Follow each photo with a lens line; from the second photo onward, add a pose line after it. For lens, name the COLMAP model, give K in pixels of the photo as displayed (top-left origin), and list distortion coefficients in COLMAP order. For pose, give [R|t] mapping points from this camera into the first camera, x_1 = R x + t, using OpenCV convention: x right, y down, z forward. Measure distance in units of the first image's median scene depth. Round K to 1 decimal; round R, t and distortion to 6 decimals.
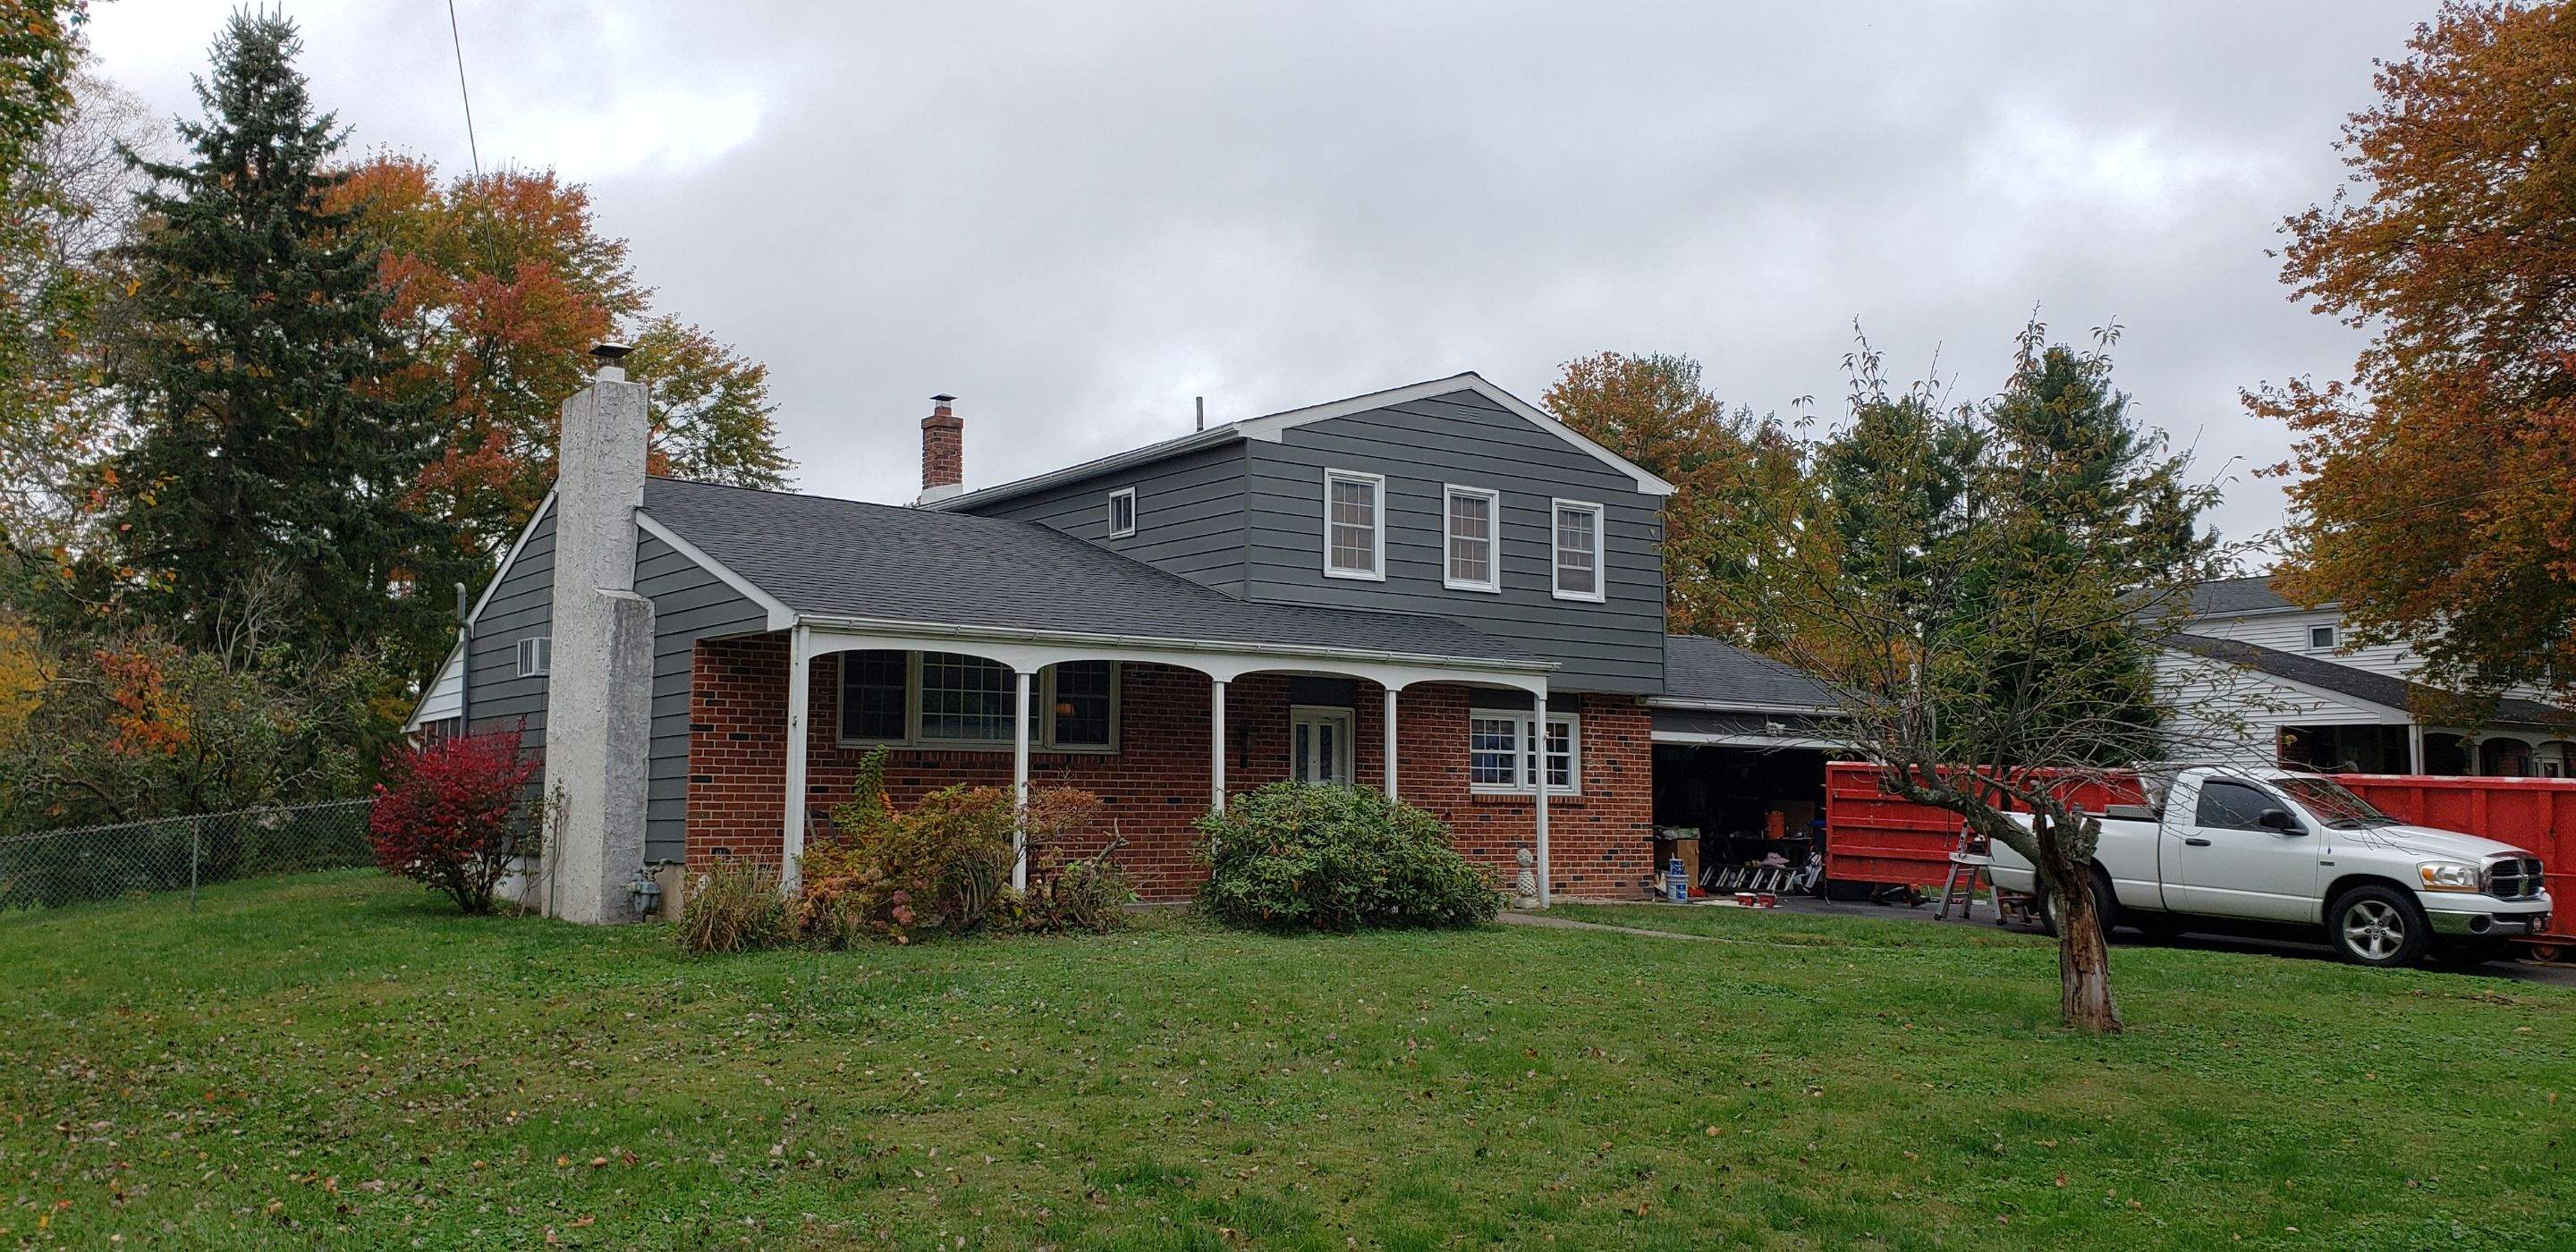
lens RADIAL K [[2070.8, 0, 1261.6], [0, 2070.8, 624.5], [0, 0, 1]] dist [0.252718, -0.652344]
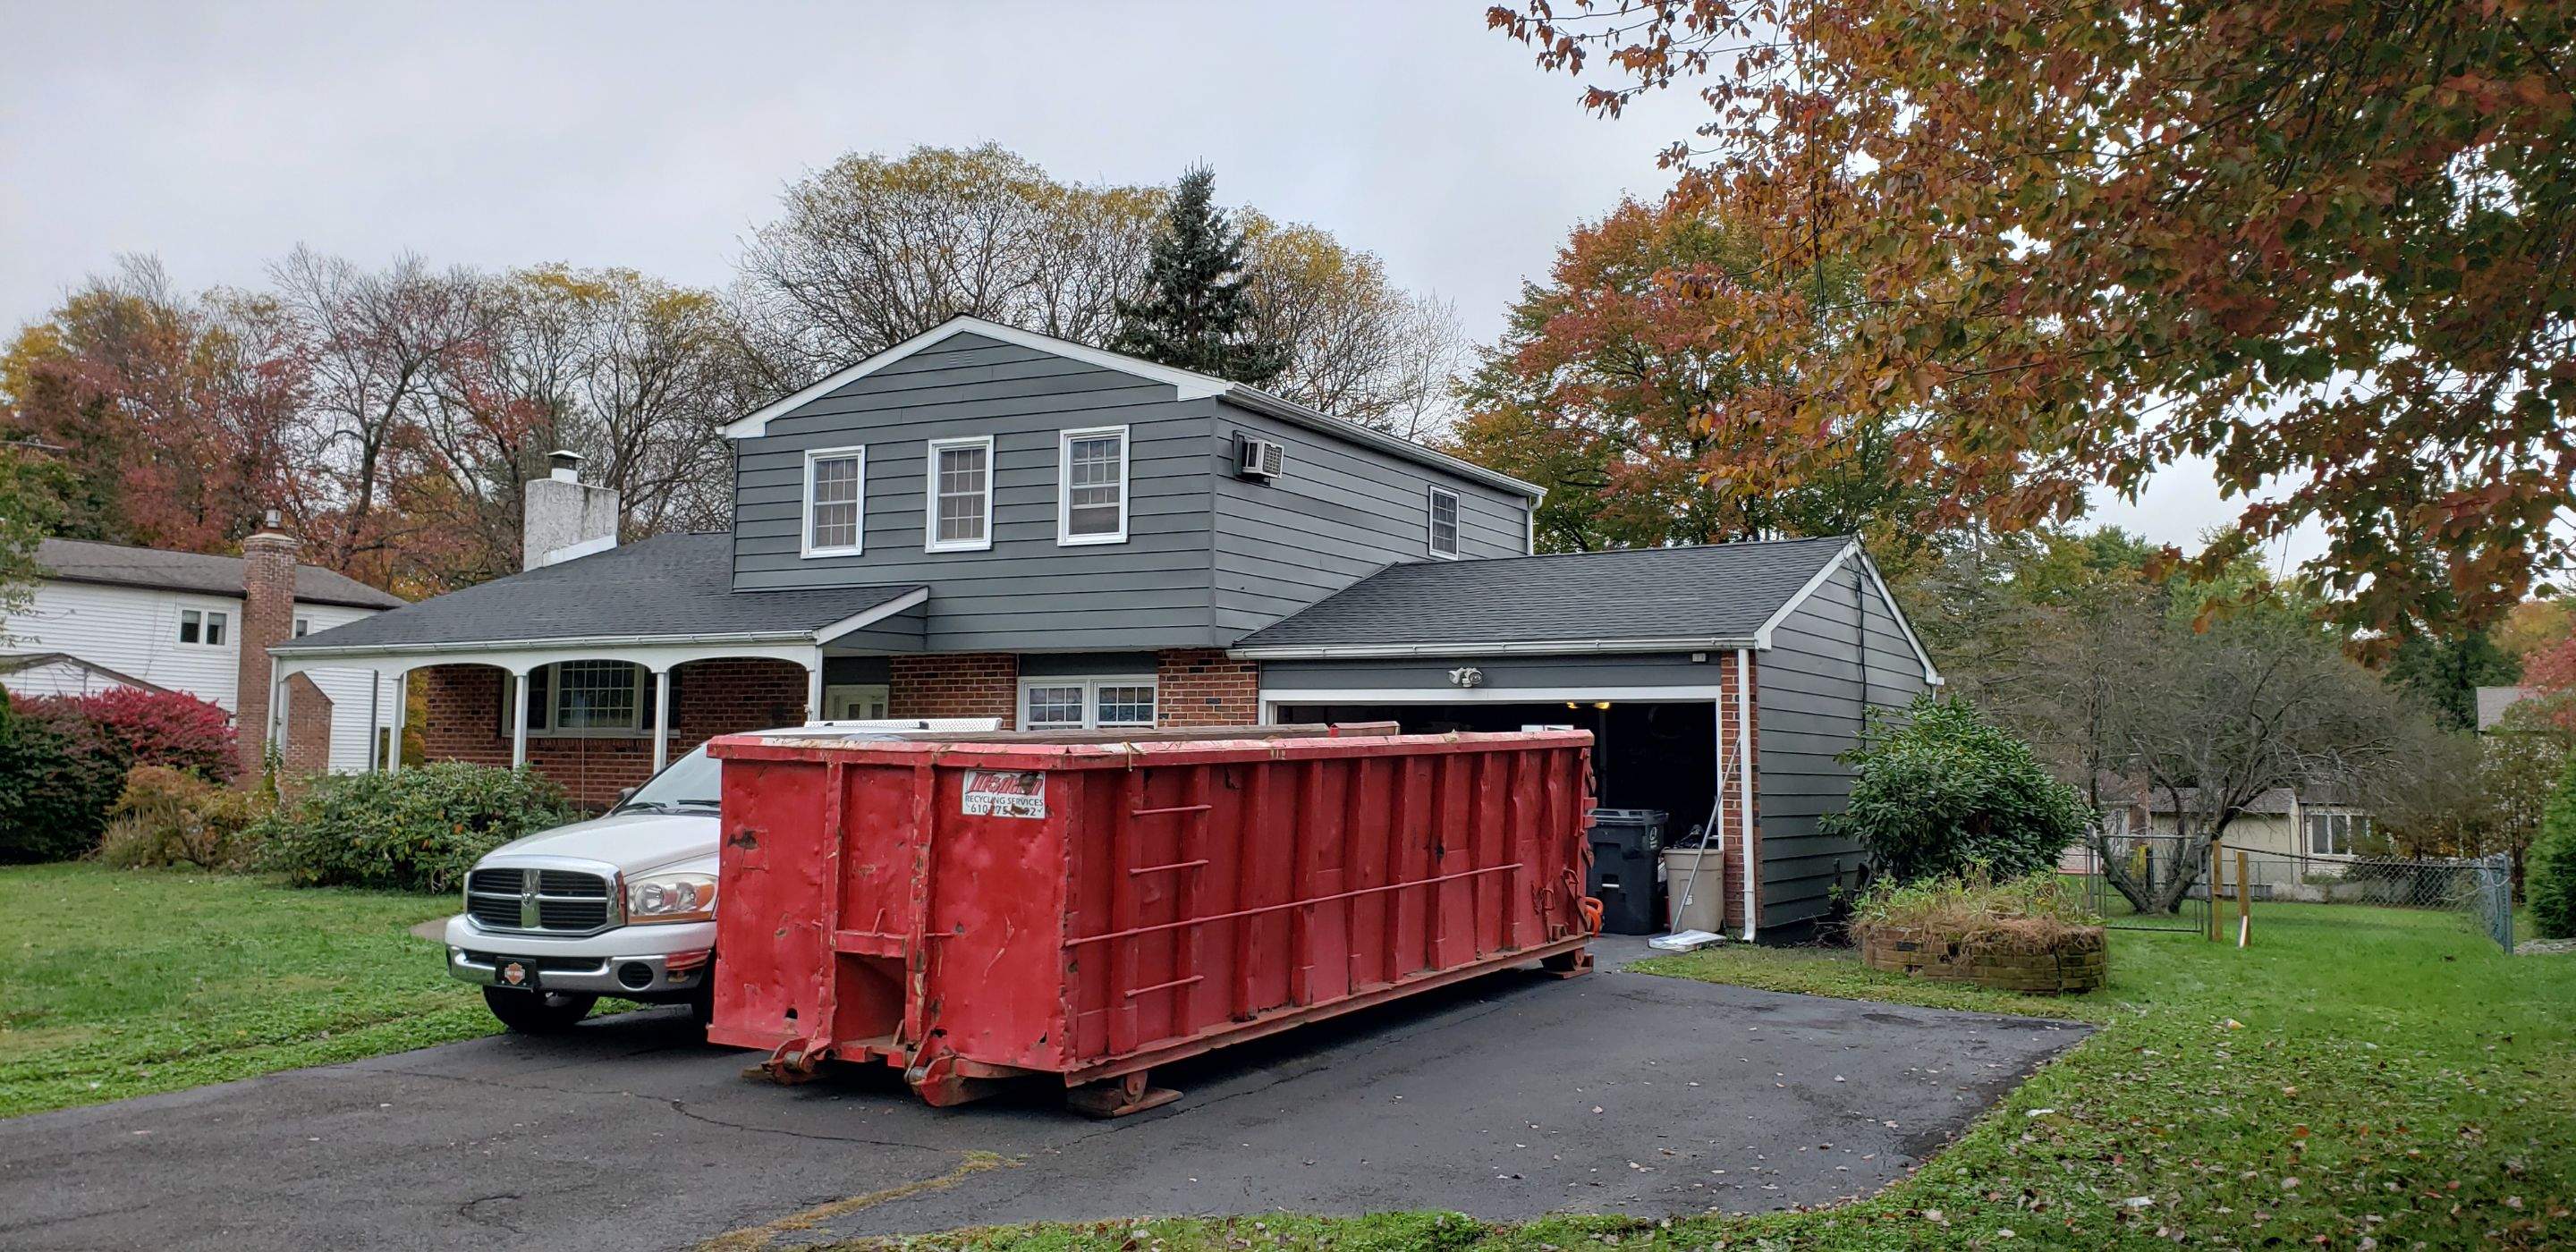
lens RADIAL K [[2070.8, 0, 1261.6], [0, 2070.8, 624.5], [0, 0, 1]] dist [0.252718, -0.652344]
pose [[0.405416, -0.068387, -0.911571, 1.001958], [0.075276, 0.996309, -0.041266, 0.064827], [0.911028, -0.051889, 0.409067, 0.748701]]
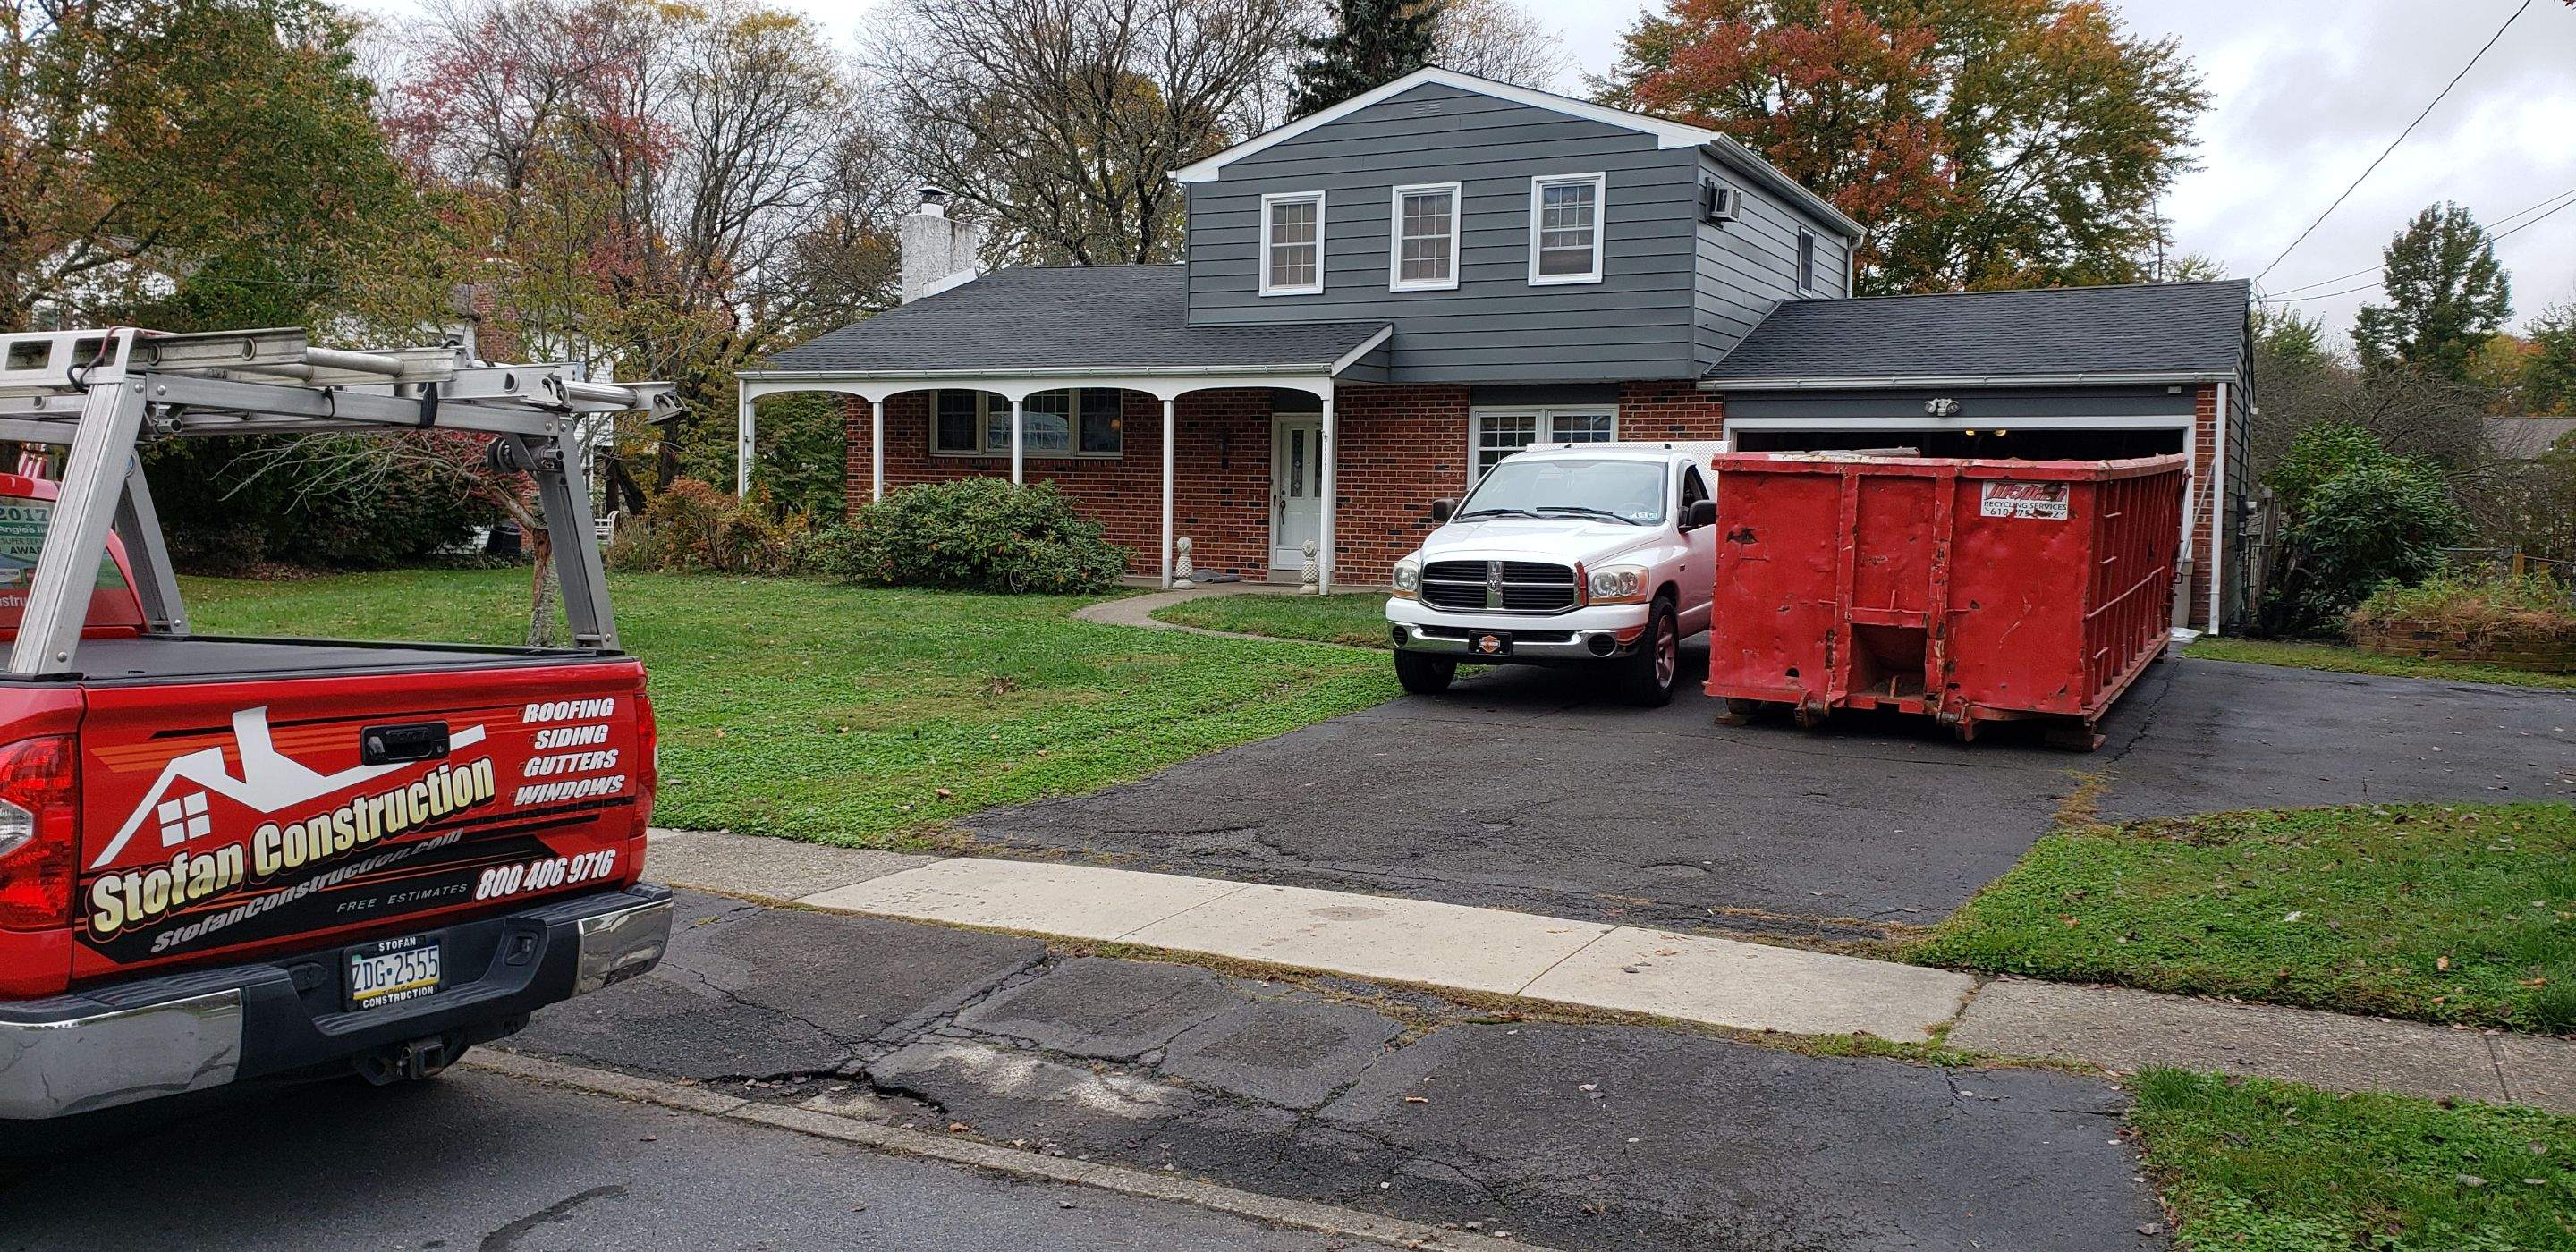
lens RADIAL K [[2070.8, 0, 1261.6], [0, 2070.8, 624.5], [0, 0, 1]] dist [0.252718, -0.652344]
pose [[0.444506, 0.051704, -0.894283, 0.990248], [0.068679, 0.993427, 0.091573, 0.047287], [0.893139, -0.102123, 0.438033, 0.471289]]
